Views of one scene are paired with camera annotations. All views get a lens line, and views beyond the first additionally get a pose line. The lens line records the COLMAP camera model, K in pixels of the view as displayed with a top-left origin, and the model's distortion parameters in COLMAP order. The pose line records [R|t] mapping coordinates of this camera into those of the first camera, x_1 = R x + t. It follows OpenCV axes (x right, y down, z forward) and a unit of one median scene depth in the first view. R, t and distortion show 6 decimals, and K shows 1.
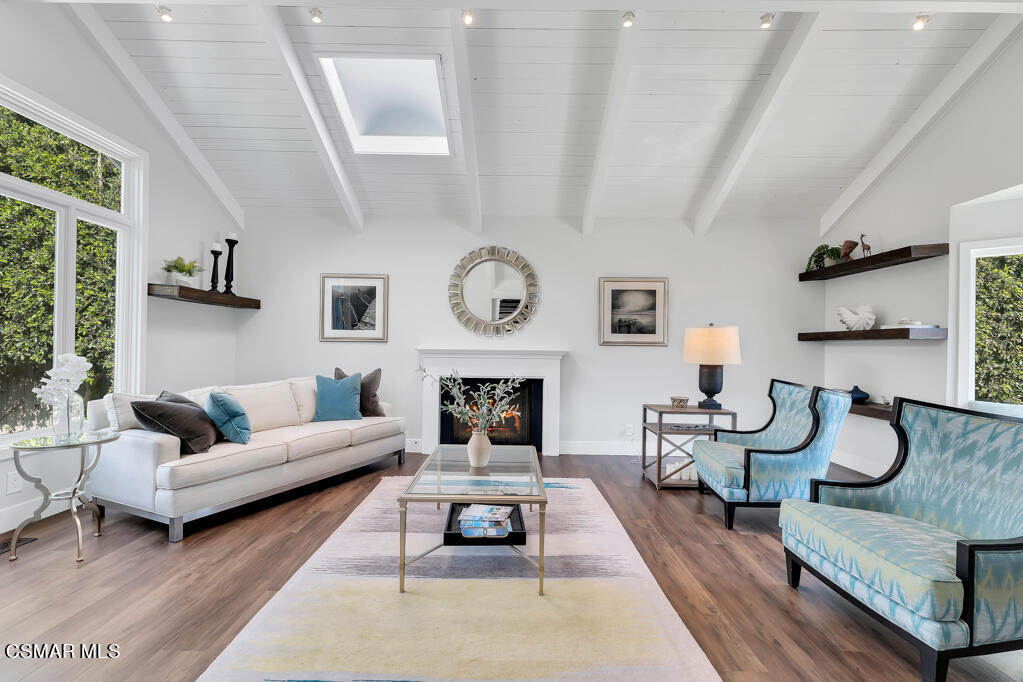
lens RADIAL K [[444.9, 0, 515.0], [0, 444.9, 346.4], [0, 0, 1]] dist [0.001120, 0.000143]
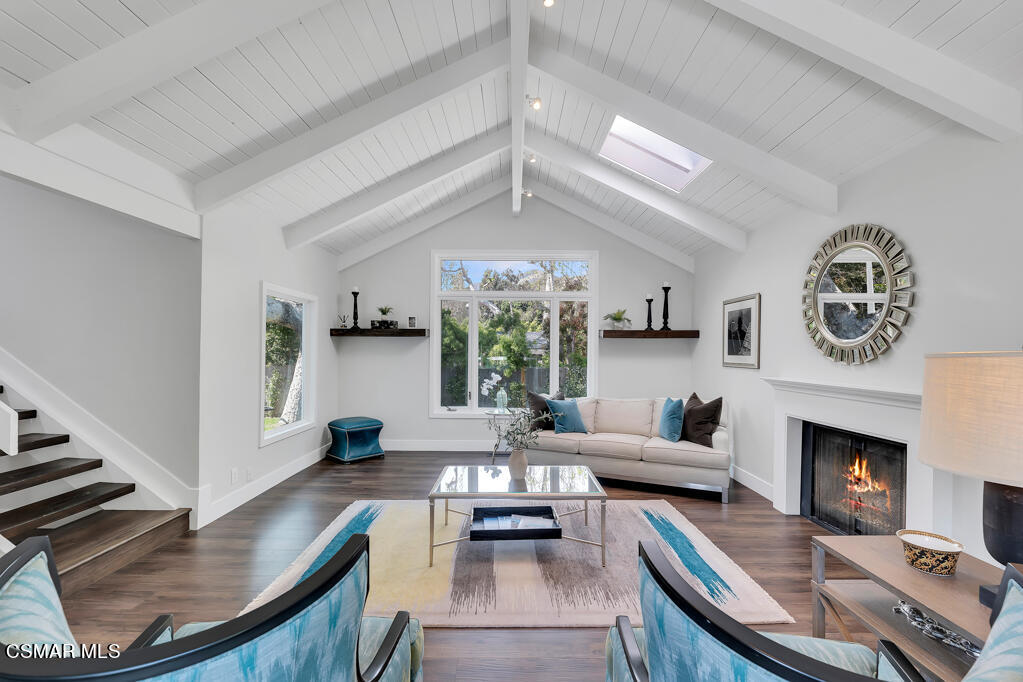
lens RADIAL K [[444.9, 0, 515.0], [0, 444.9, 346.4], [0, 0, 1]] dist [0.001120, 0.000143]
pose [[0.006707, -0.023125, -0.999710, 0.730761], [-0.005860, 0.999714, -0.023165, -0.038562], [0.999960, 0.006013, 0.006569, 0.624167]]
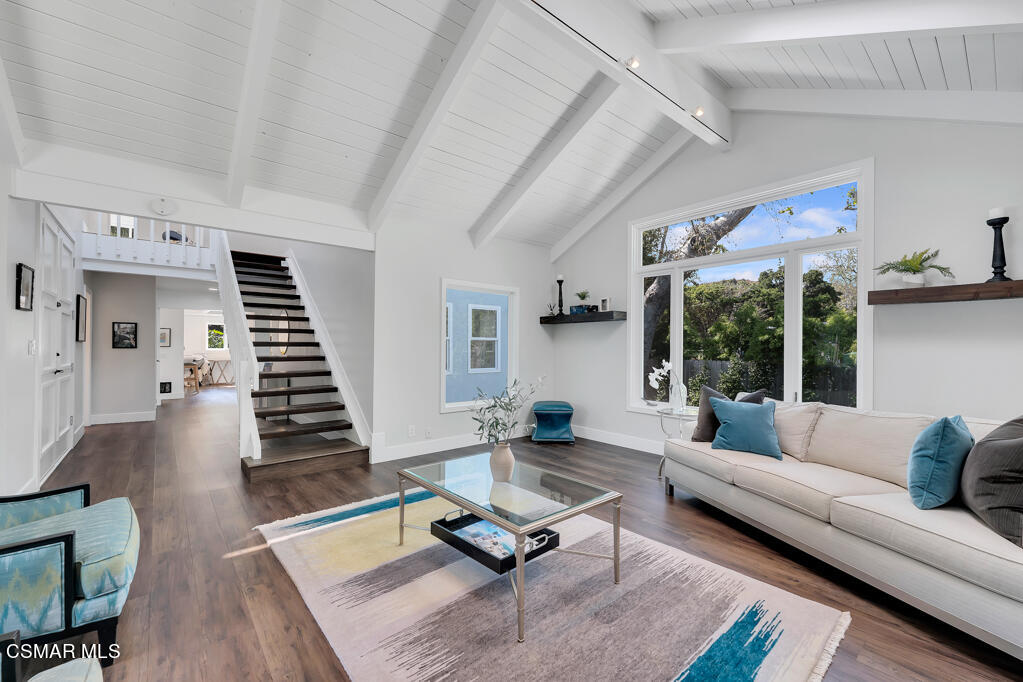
lens RADIAL K [[422.2, 0, 511.9], [0, 422.2, 346.0], [0, 0, 1]] dist [0.003931, 0.000637]
pose [[-0.762228, -0.019586, -0.647013, 0.315147], [-0.014615, 0.999808, -0.013049, -0.003881], [0.647144, -0.000490, -0.762368, 1.090568]]
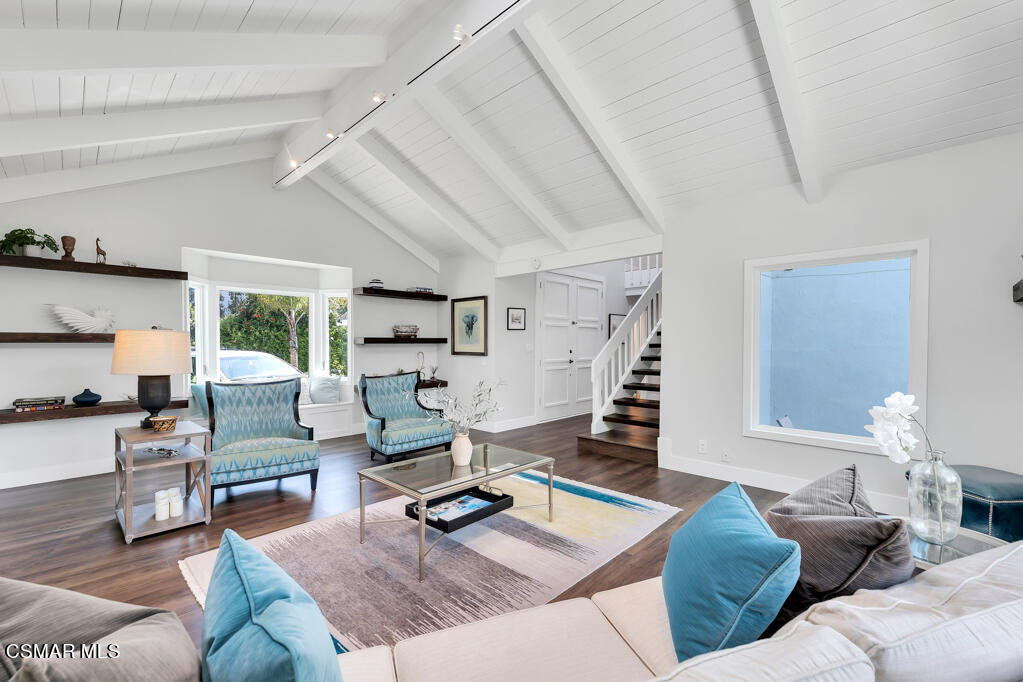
lens RADIAL K [[437.4, 0, 501.6], [0, 437.4, 345.5], [0, 0, 1]] dist [0.001896, 0.000243]
pose [[-0.713929, -0.017873, 0.699990, -0.595005], [-0.009176, 0.999827, 0.016169, -0.033467], [-0.700158, 0.005121, -0.713969, 1.106204]]
